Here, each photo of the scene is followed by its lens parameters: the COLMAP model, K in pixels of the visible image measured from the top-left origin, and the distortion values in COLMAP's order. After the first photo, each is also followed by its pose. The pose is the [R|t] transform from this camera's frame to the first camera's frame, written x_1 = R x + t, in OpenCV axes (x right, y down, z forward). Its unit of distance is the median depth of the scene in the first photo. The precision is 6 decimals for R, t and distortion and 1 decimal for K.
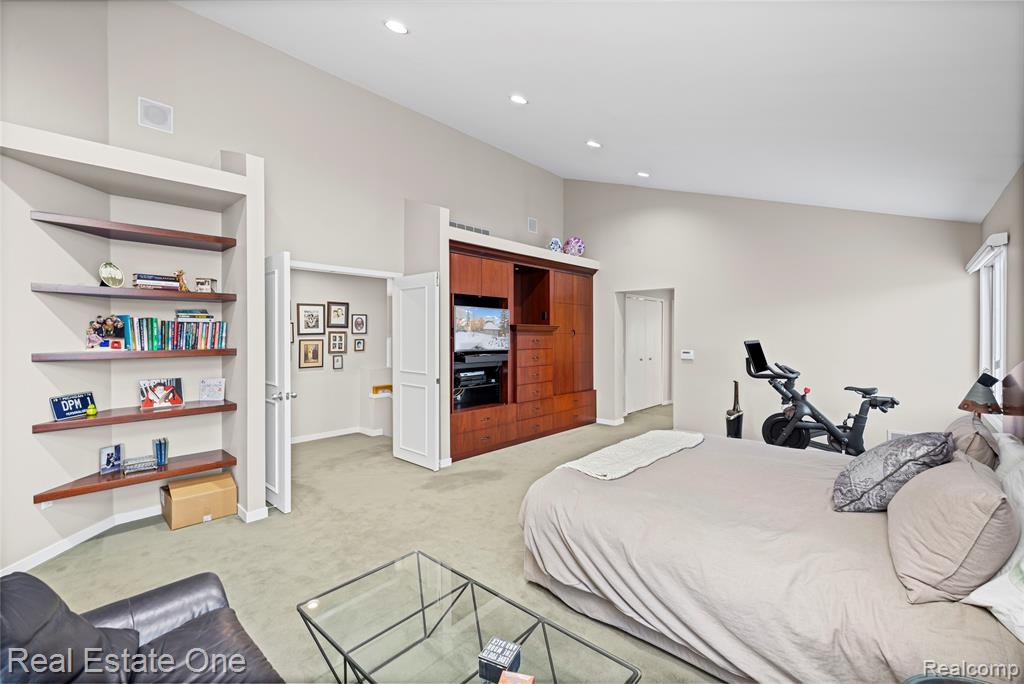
lens RADIAL K [[435.2, 0, 510.4], [0, 435.2, 341.6], [0, 0, 1]] dist [-0.003552, -0.000707]
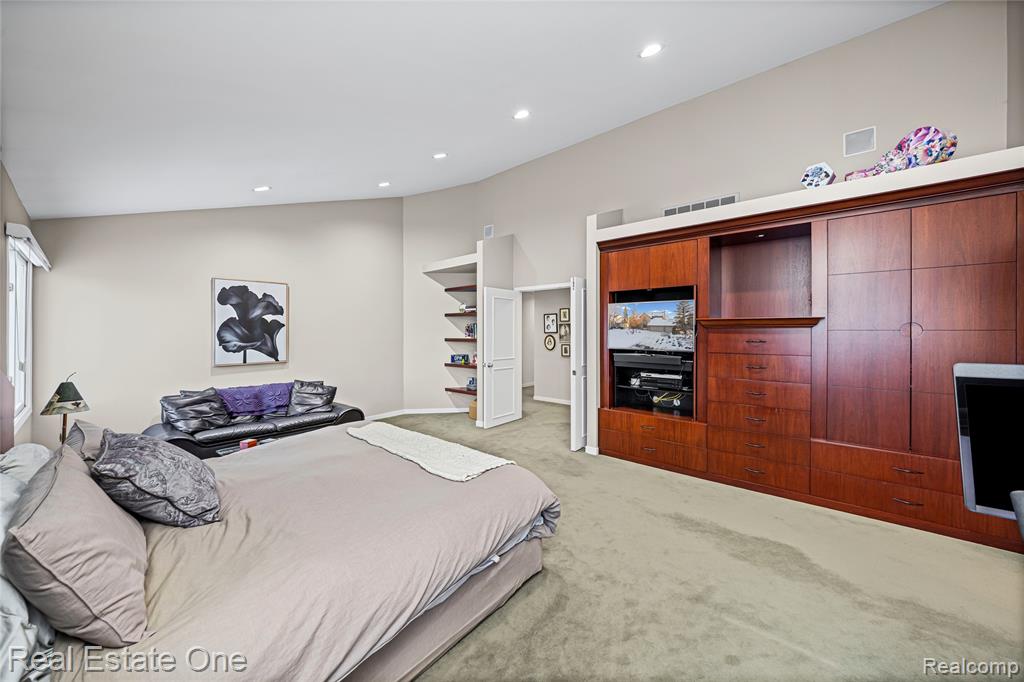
lens RADIAL K [[366.1, 0, 510.1], [0, 366.1, 332.7], [0, 0, 1]] dist [-0.010211, -0.000114]
pose [[0.028321, 0.005575, -0.999583, 0.692271], [-0.014598, 0.999880, 0.005163, -0.014159], [0.999492, 0.014446, 0.028399, 0.708295]]
